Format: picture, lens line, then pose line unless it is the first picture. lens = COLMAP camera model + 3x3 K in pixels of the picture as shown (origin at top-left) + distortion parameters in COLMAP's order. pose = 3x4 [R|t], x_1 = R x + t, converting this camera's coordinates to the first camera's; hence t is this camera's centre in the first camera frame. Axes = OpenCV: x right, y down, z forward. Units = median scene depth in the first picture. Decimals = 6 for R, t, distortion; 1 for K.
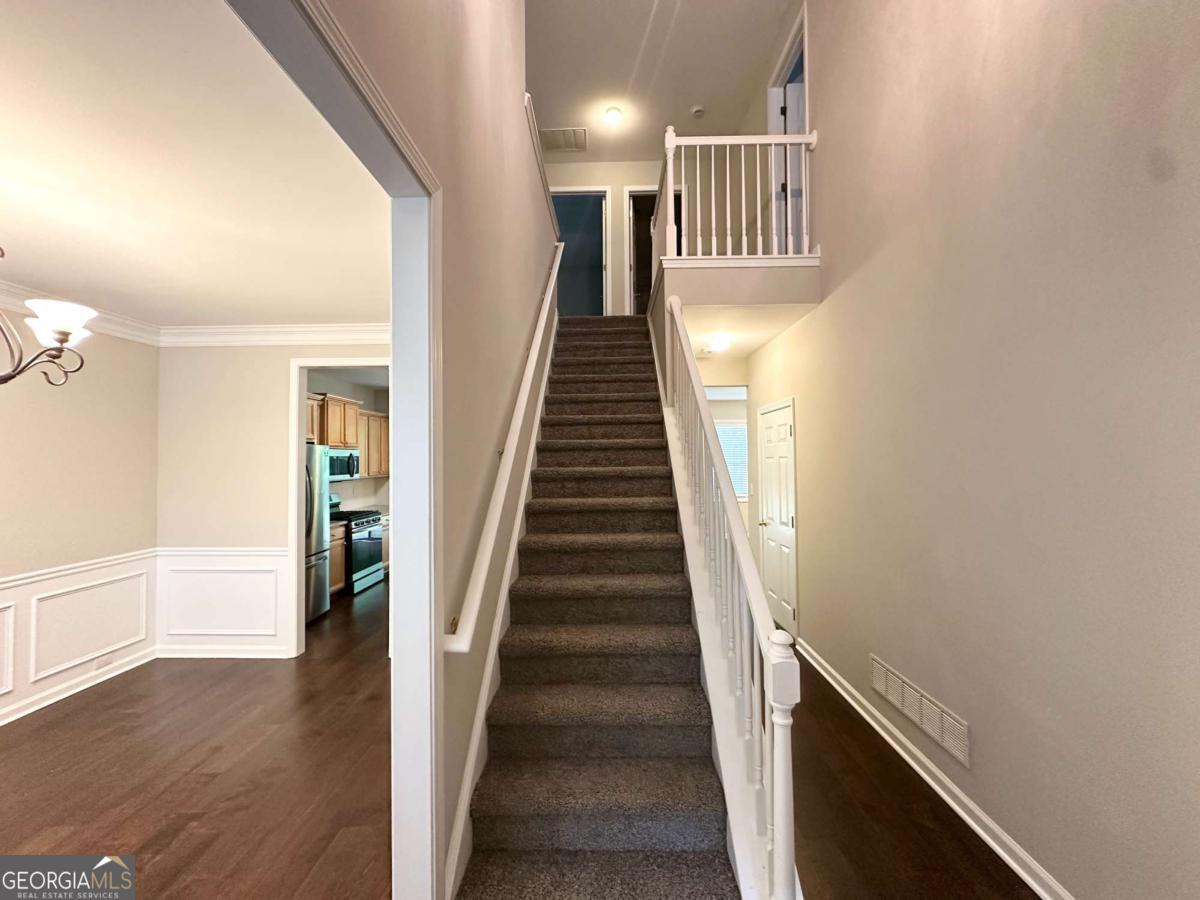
lens RADIAL K [[478.2, 0, 601.9], [0, 478.2, 451.9], [0, 0, 1]] dist [0.003016, 0.000229]
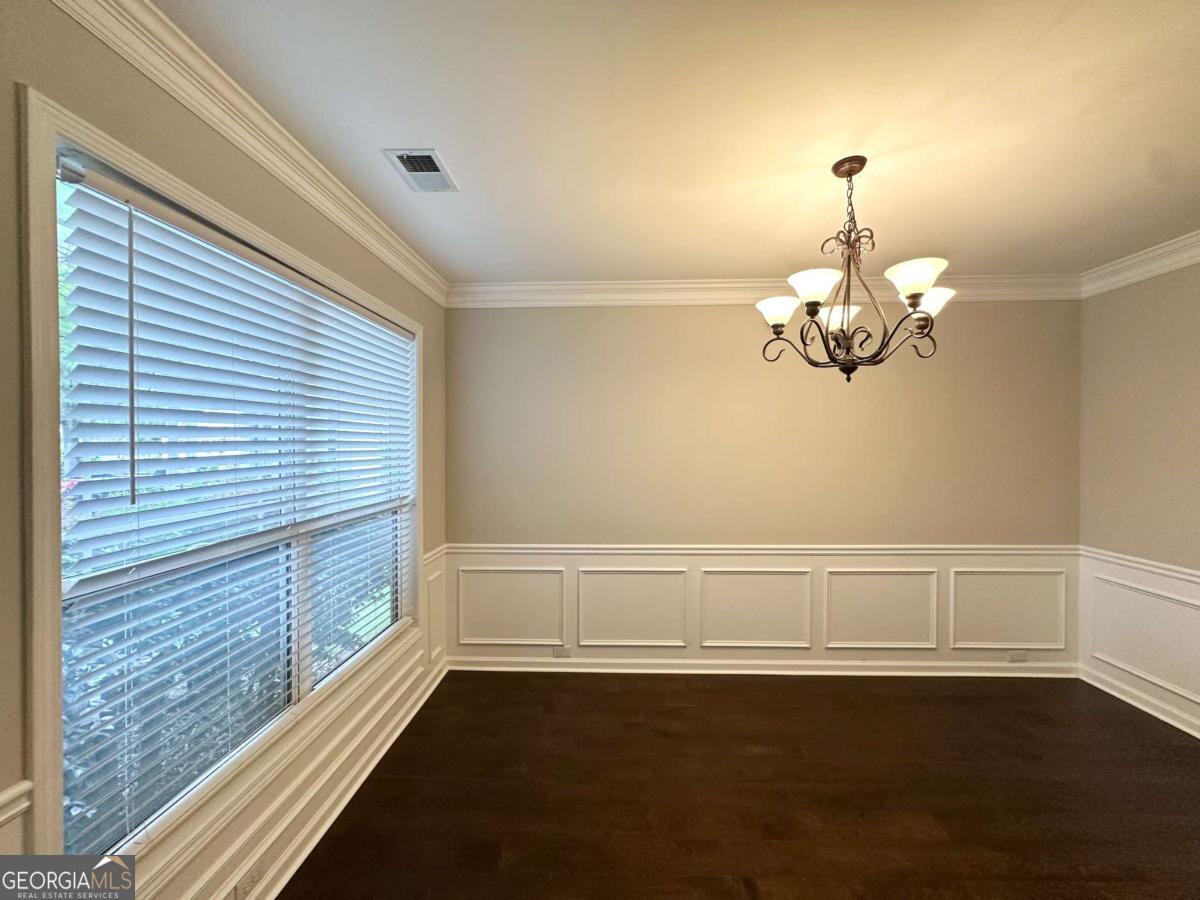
lens RADIAL K [[478.2, 0, 601.7], [0, 478.2, 447.5], [0, 0, 1]] dist [0.003016, 0.000229]
pose [[-0.013939, 0.011306, -0.999839, -0.105431], [0.017093, 0.999793, 0.011067, 0.009695], [0.999757, -0.016936, -0.014129, 0.216737]]
